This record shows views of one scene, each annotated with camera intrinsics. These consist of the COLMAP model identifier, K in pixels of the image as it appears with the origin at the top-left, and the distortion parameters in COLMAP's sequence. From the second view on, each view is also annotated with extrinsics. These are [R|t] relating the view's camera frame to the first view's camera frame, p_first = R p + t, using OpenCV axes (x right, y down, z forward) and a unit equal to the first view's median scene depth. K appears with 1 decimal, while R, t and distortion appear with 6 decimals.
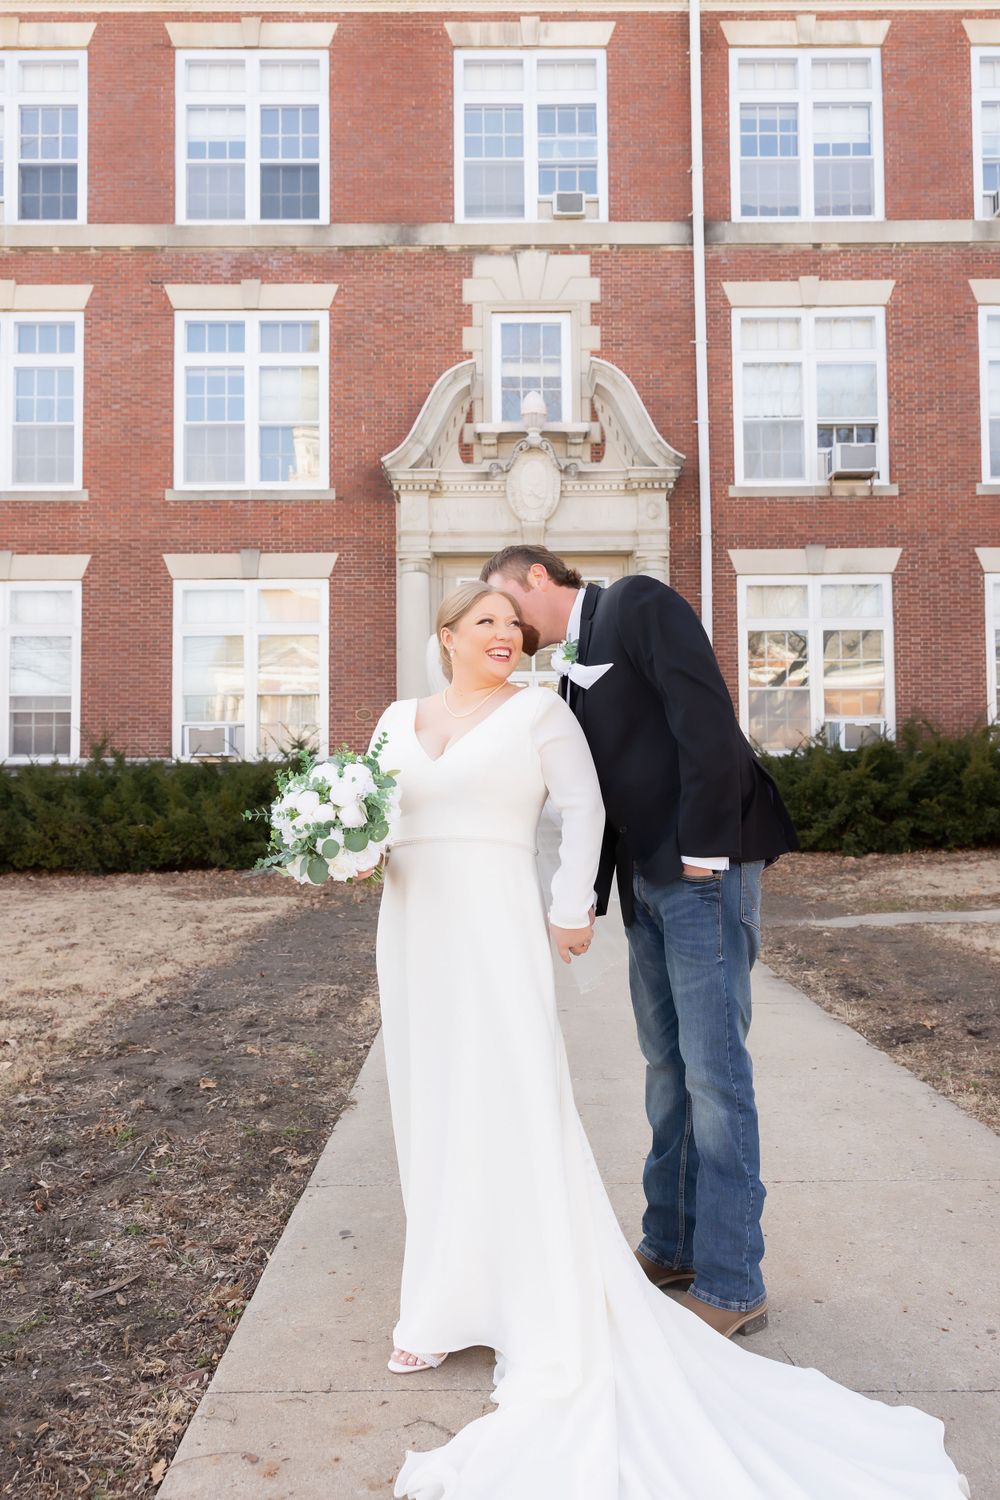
lens RADIAL K [[1201.4, 0, 497.9], [0, 1201.4, 743.7], [0, 0, 1]] dist [0.004117, -0.010116]
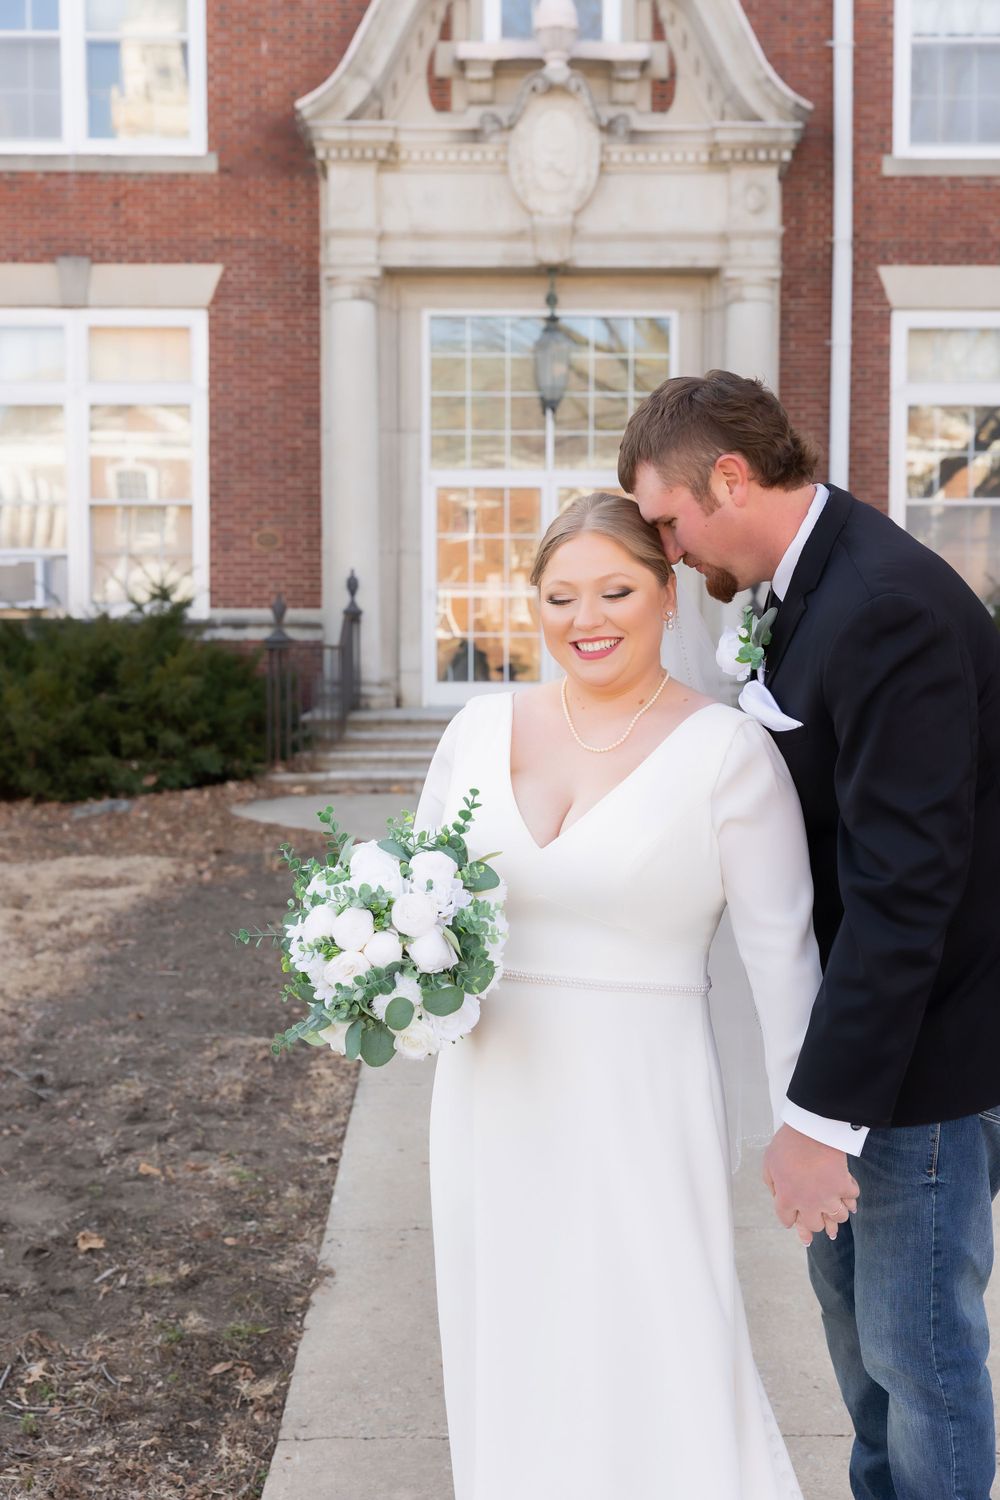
lens RADIAL K [[1972.0, 0, 495.5], [0, 1972.0, 762.7], [0, 0, 1]] dist [0.019340, -0.009331]
pose [[0.999818, 0.007317, 0.017592, -0.013927], [-0.009115, 0.994497, 0.104370, -0.017839], [-0.016731, -0.104512, 0.994383, 0.004056]]
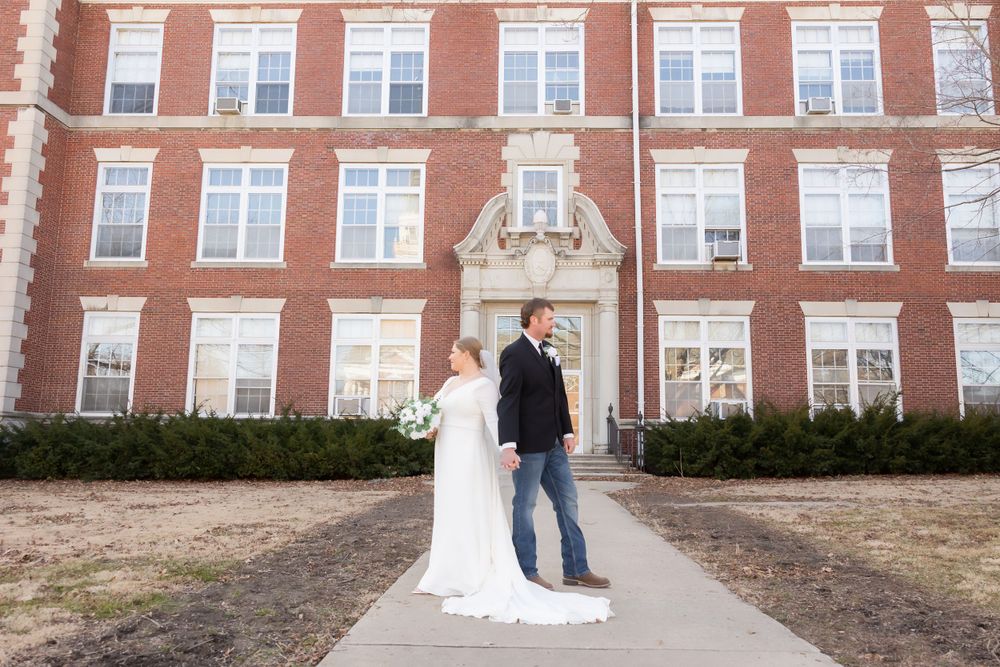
lens RADIAL K [[800.9, 0, 500.0], [0, 800.9, 333.5], [0, 0, 1]] dist [0.004117, -0.010116]
pose [[0.999246, 0.015570, -0.035556, 0.014516], [-0.019183, 0.994430, -0.103635, 0.008627], [0.033744, 0.104239, 0.993980, -0.143914]]
